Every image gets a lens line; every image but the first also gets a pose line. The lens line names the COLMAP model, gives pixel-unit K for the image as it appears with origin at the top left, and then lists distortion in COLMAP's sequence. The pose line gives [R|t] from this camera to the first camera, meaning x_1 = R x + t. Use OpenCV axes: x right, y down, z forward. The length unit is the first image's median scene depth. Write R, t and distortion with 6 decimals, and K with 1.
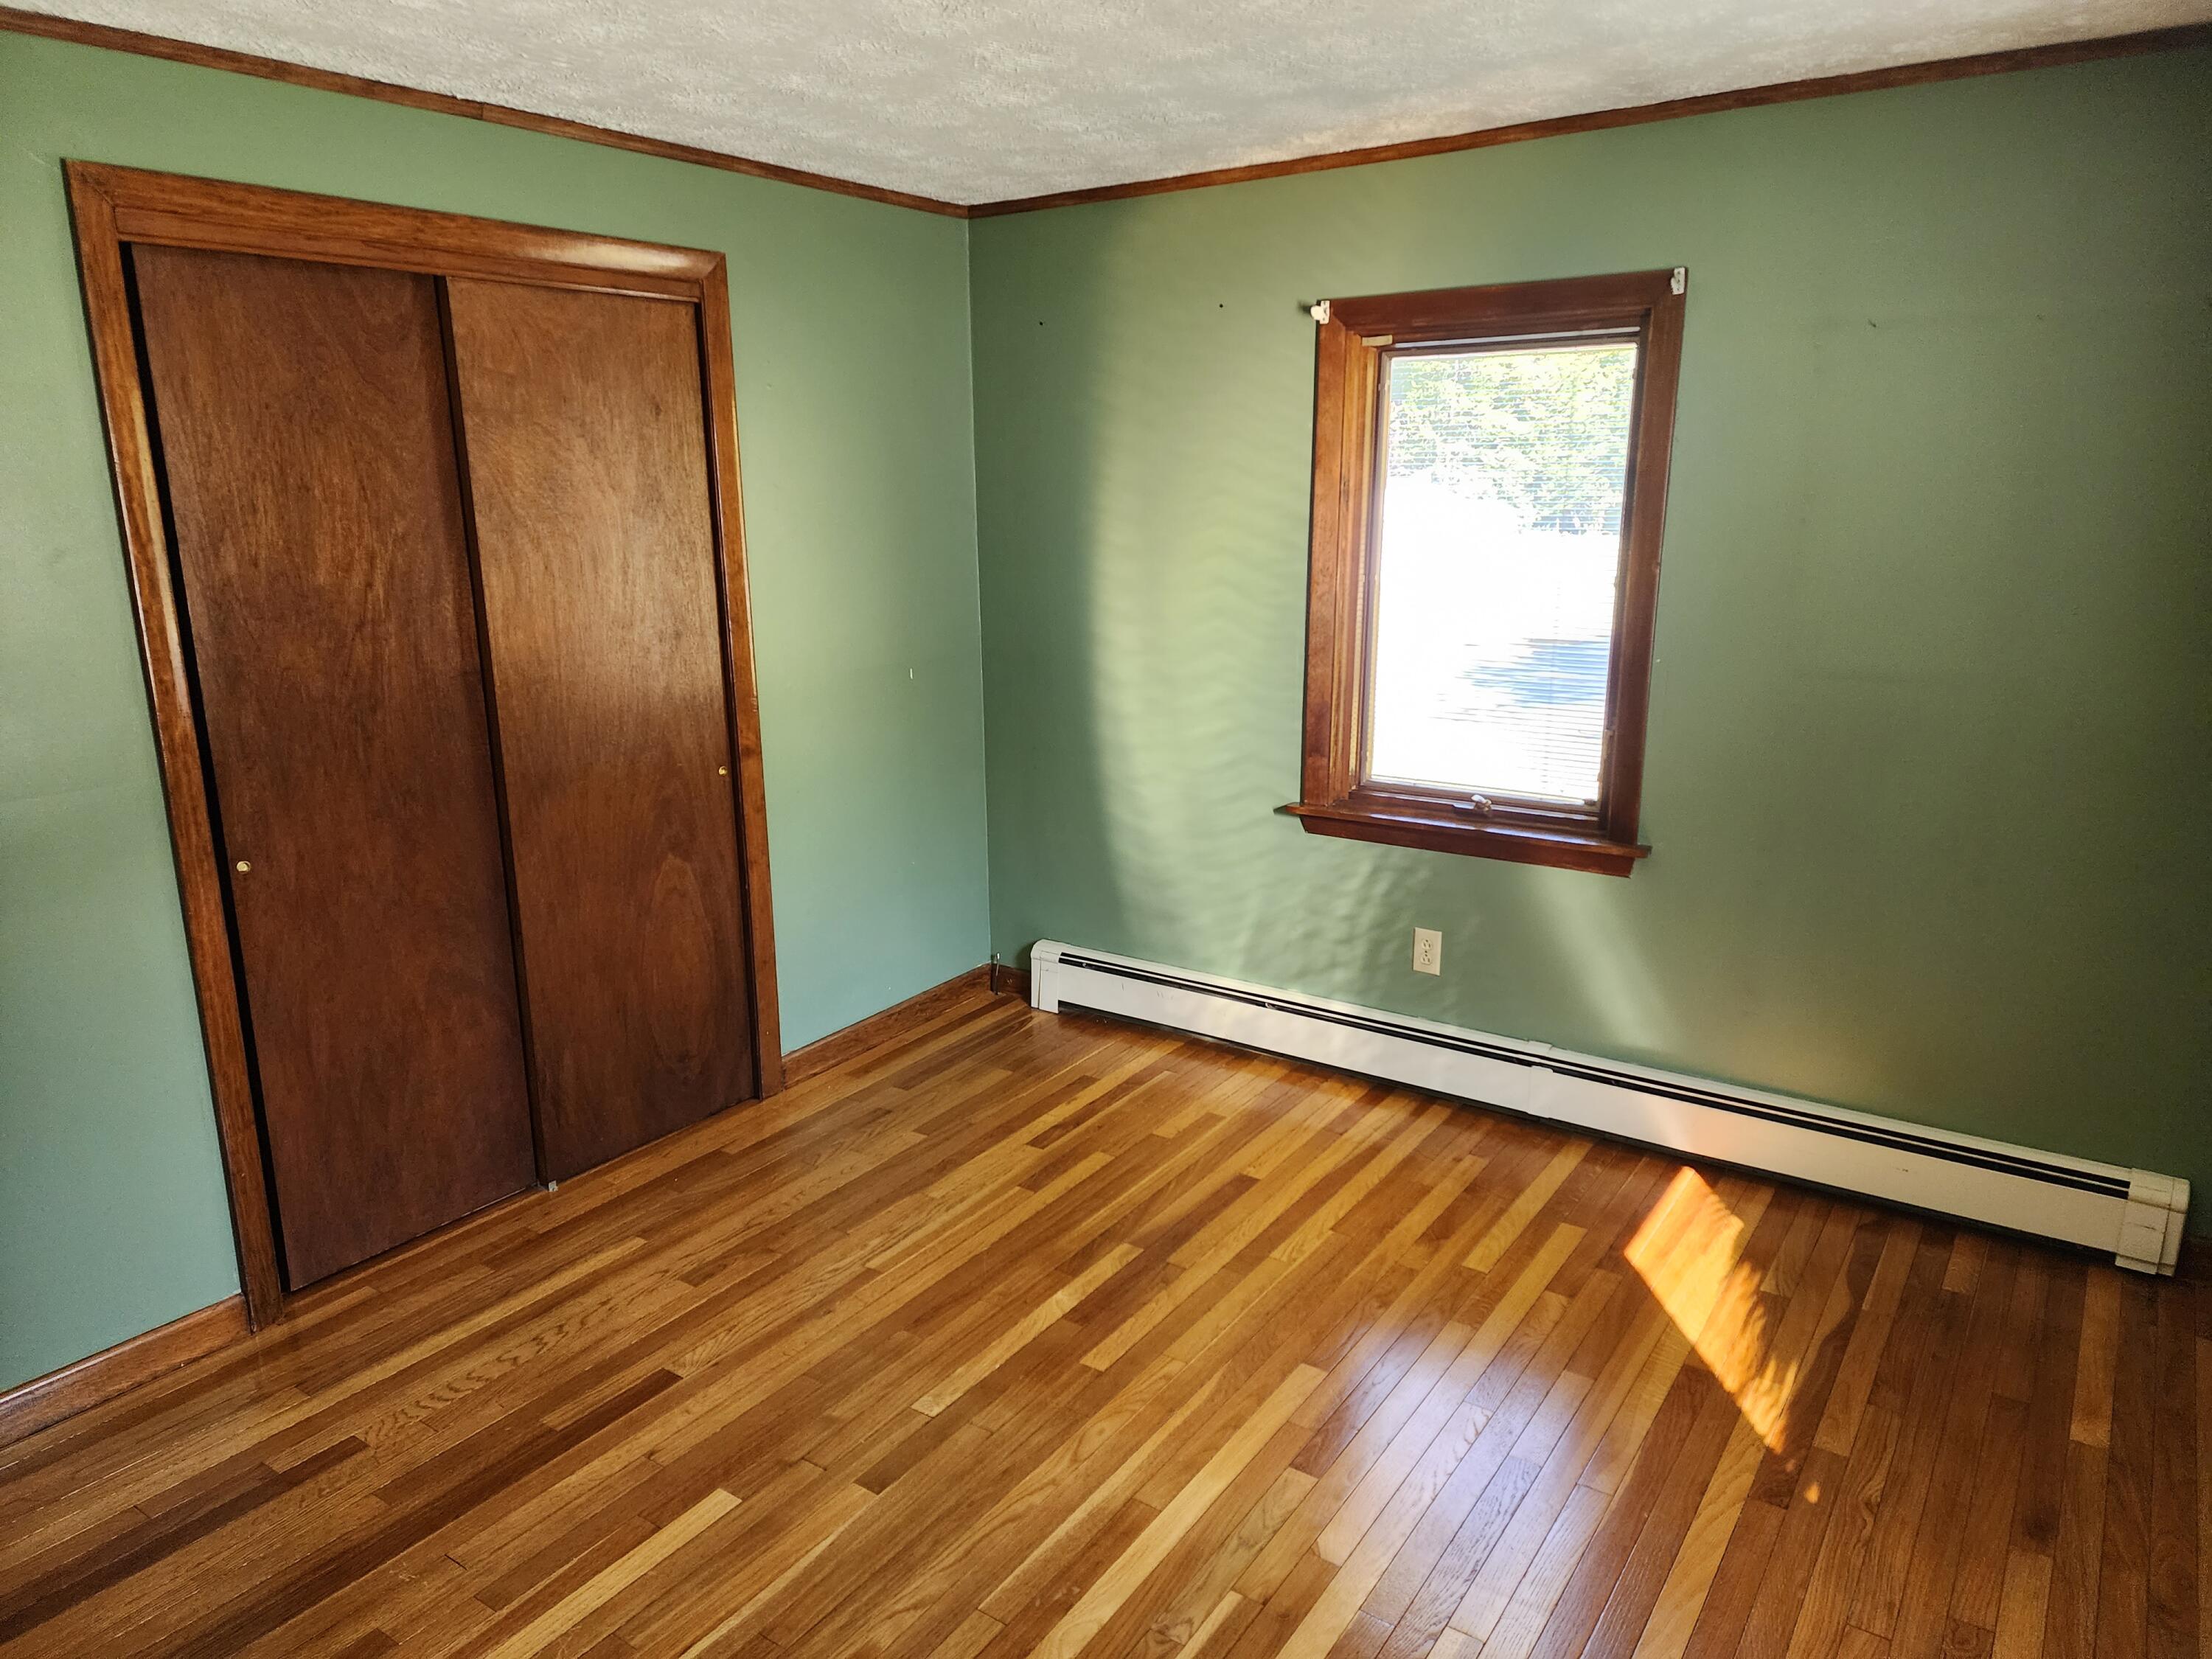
lens RADIAL K [[1452.7, 0, 1105.0], [0, 1452.7, 825.2], [0, 0, 1]] dist [0.076464, -0.065000]
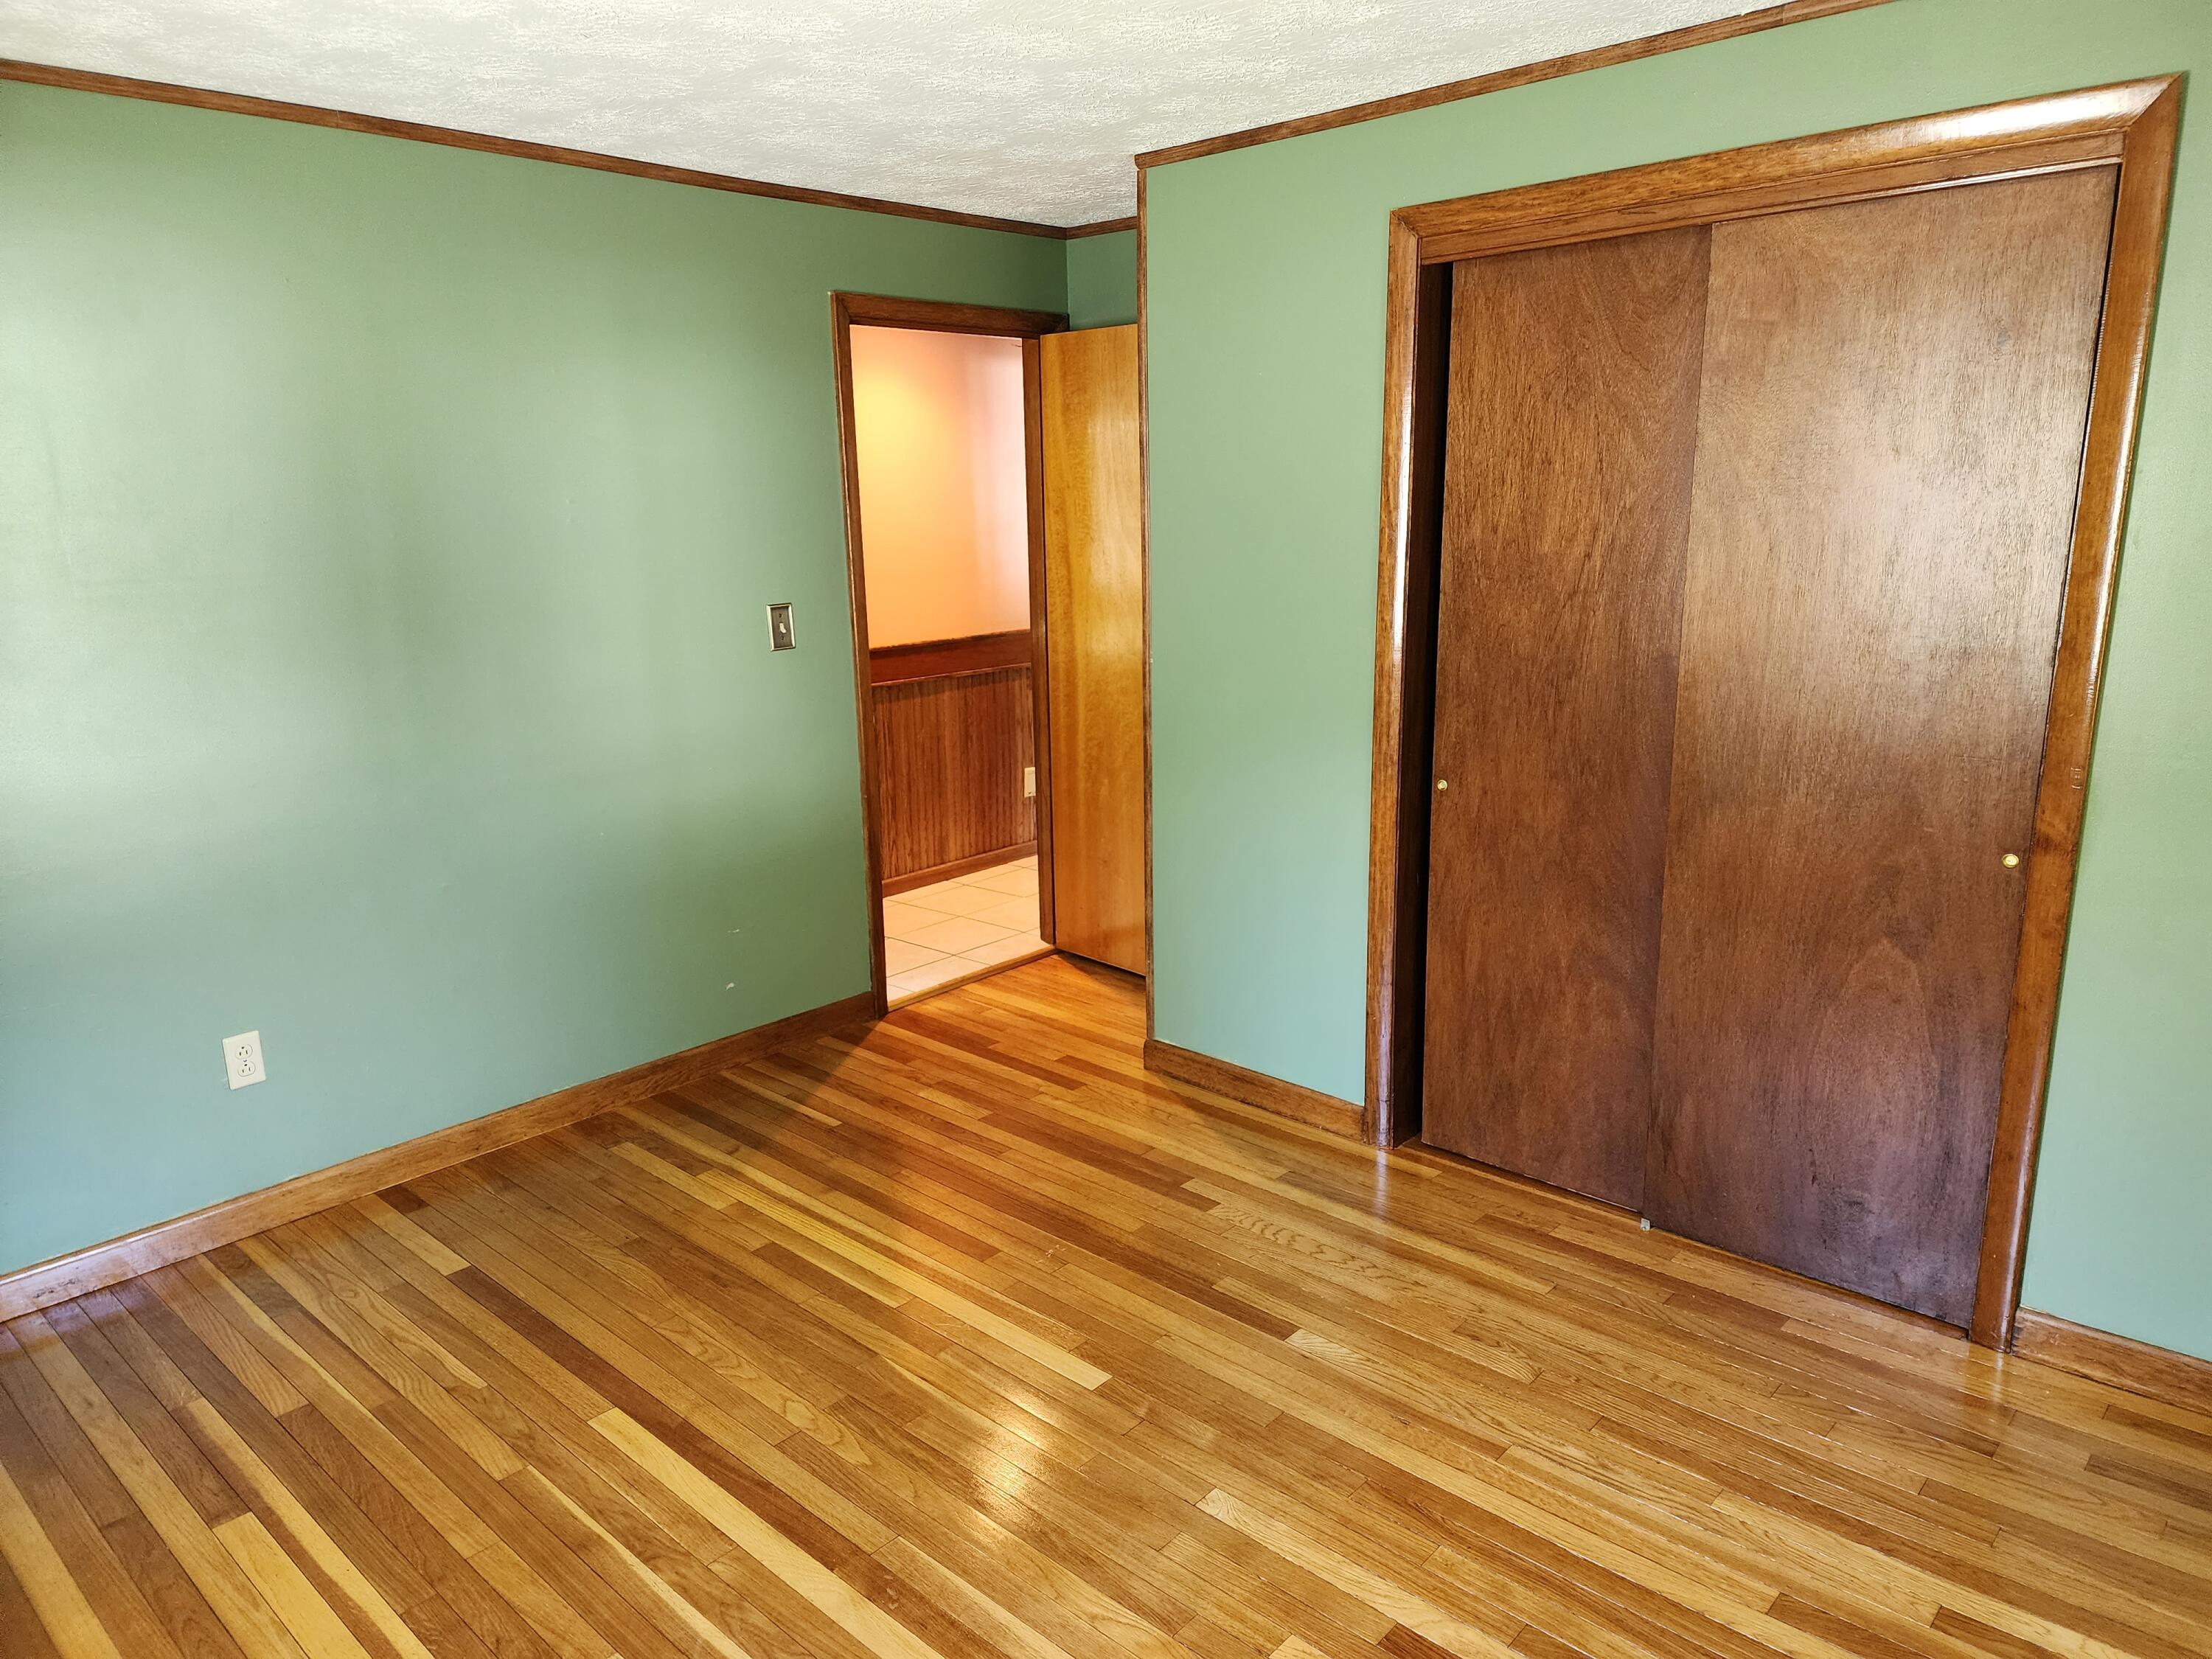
lens RADIAL K [[1452.7, 0, 1105.0], [0, 1452.7, 825.2], [0, 0, 1]] dist [0.076464, -0.065000]
pose [[-0.122896, 0.234905, -0.964218, 0.549477], [-0.208074, 0.943889, 0.256473, -0.172178], [0.970362, 0.232148, -0.067123, 0.762721]]
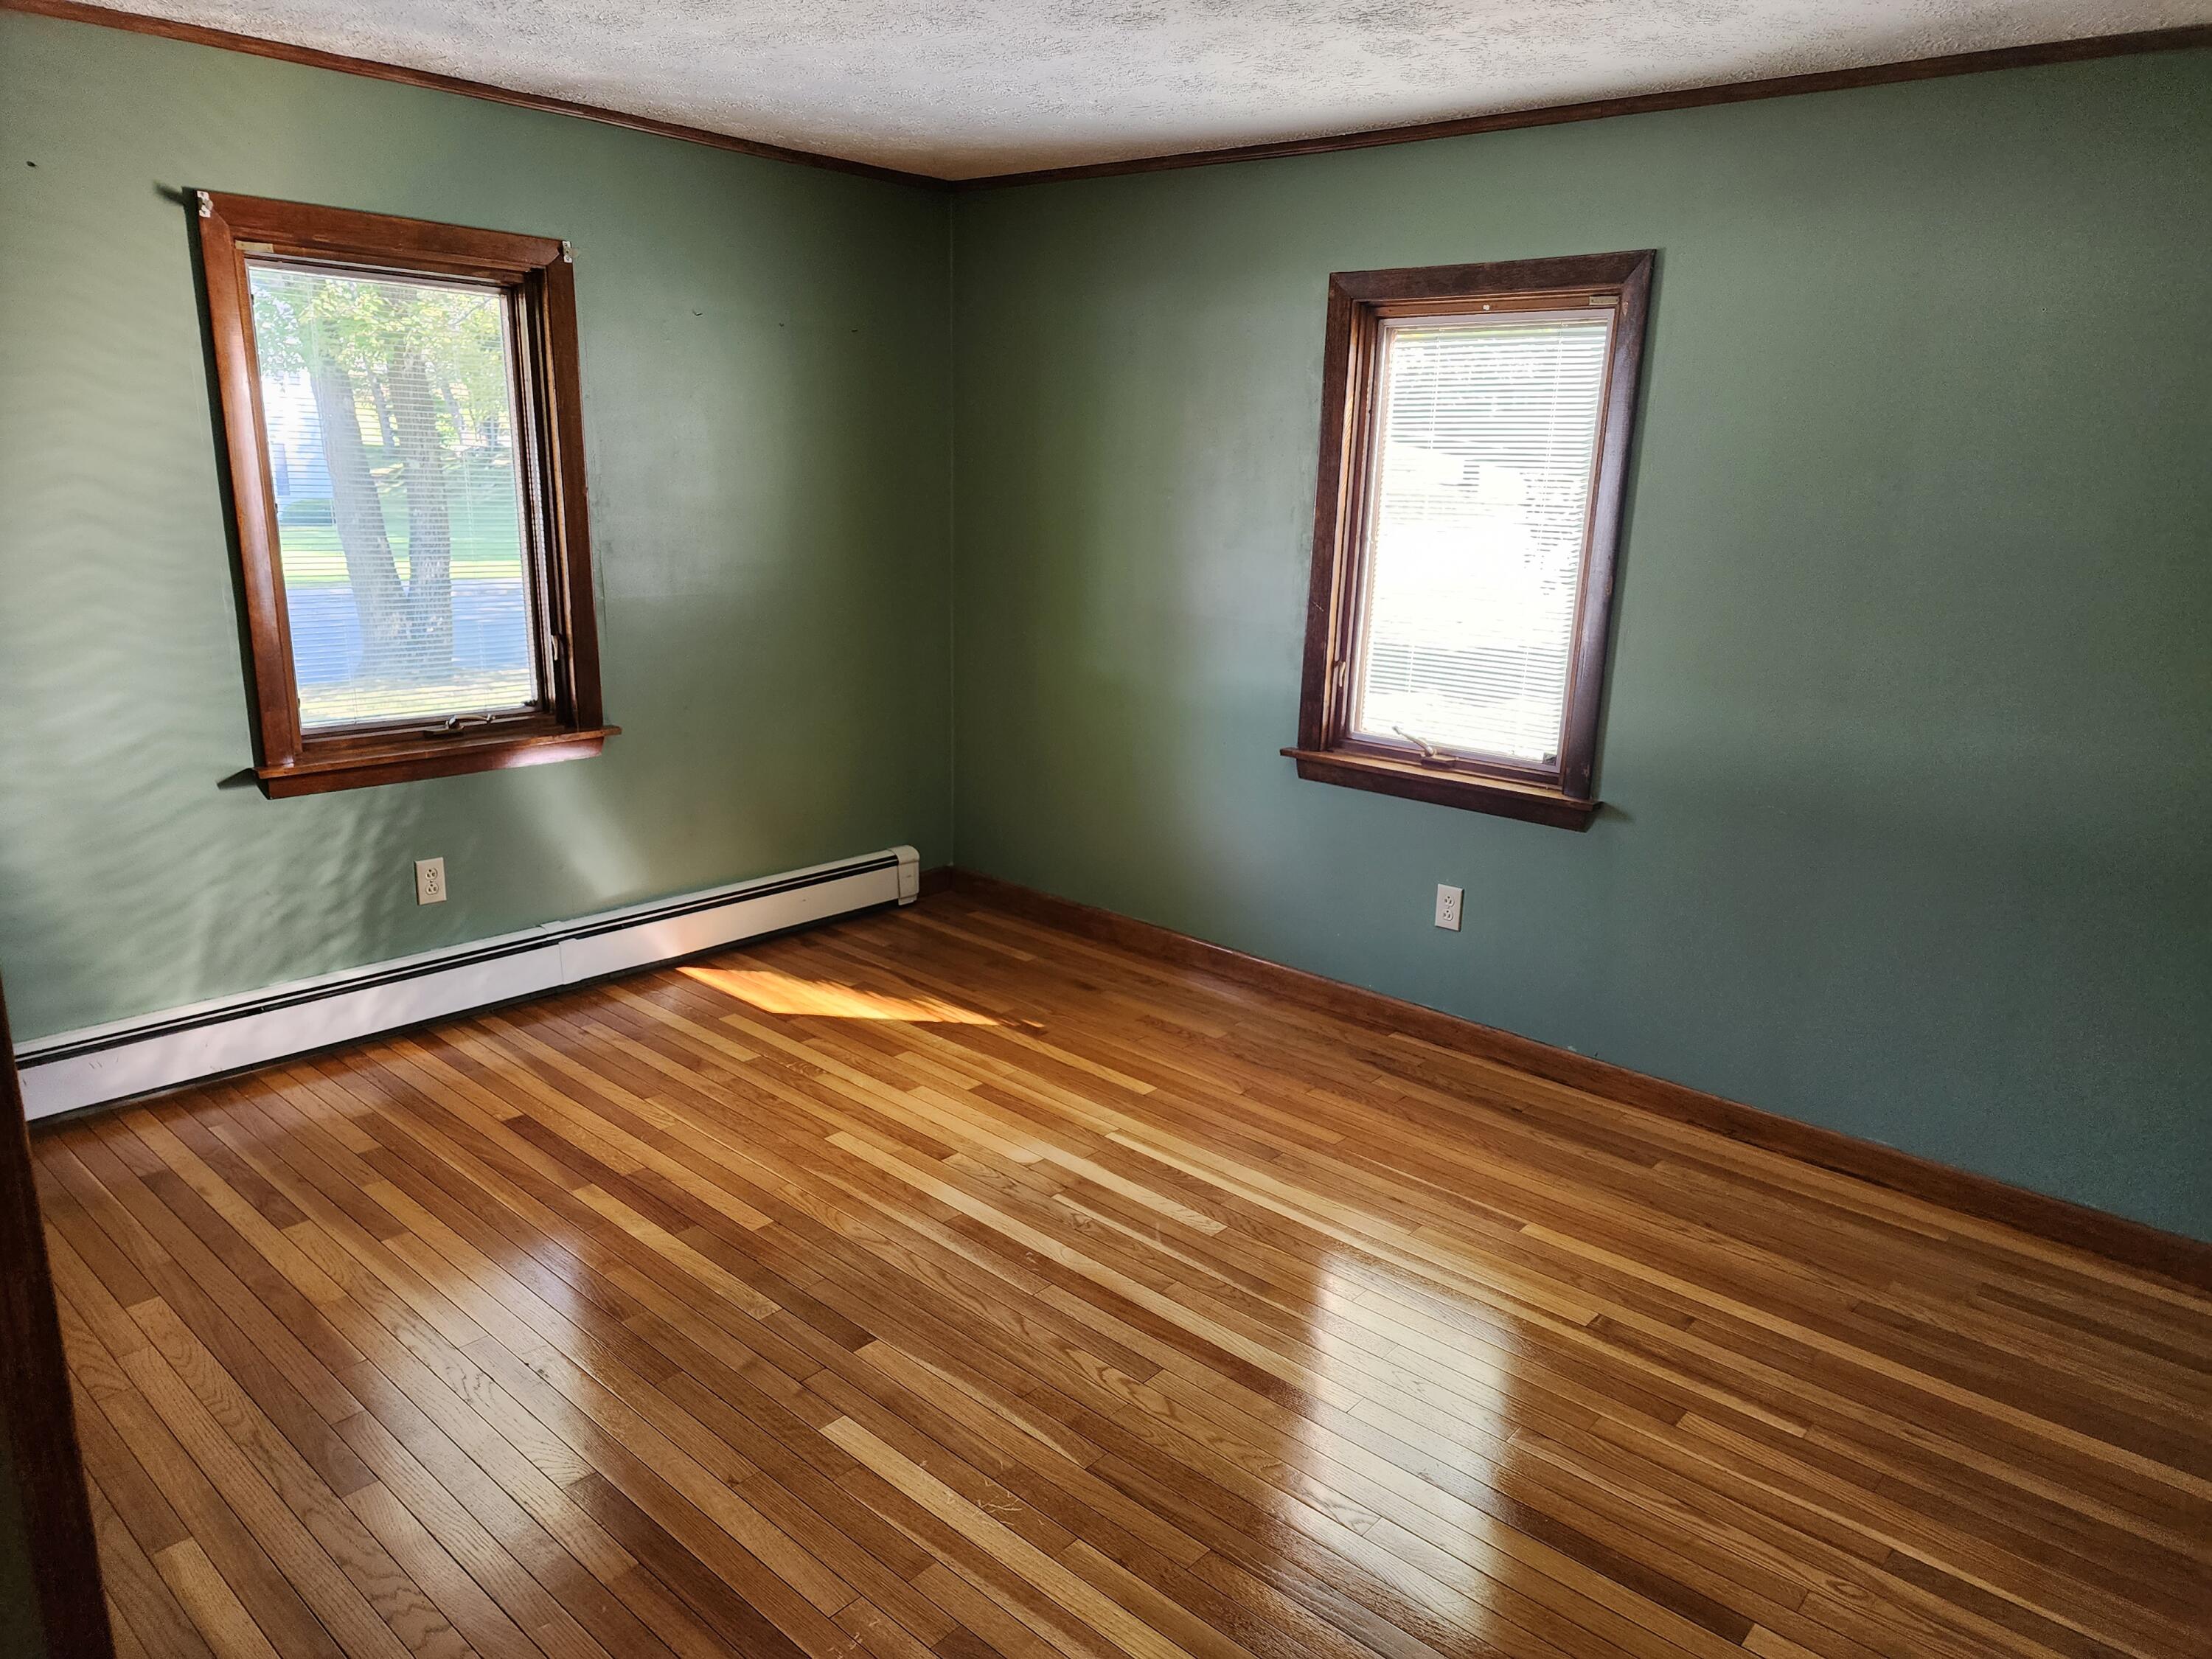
lens RADIAL K [[1472.0, 0, 1103.1], [0, 1472.0, 876.1], [0, 0, 1]] dist [0.002516, 0.001316]
pose [[0.121884, -0.257796, 0.958481, -0.854193], [0.198727, 0.952465, 0.230907, -0.075197], [-0.972446, 0.162332, 0.167321, 0.461158]]
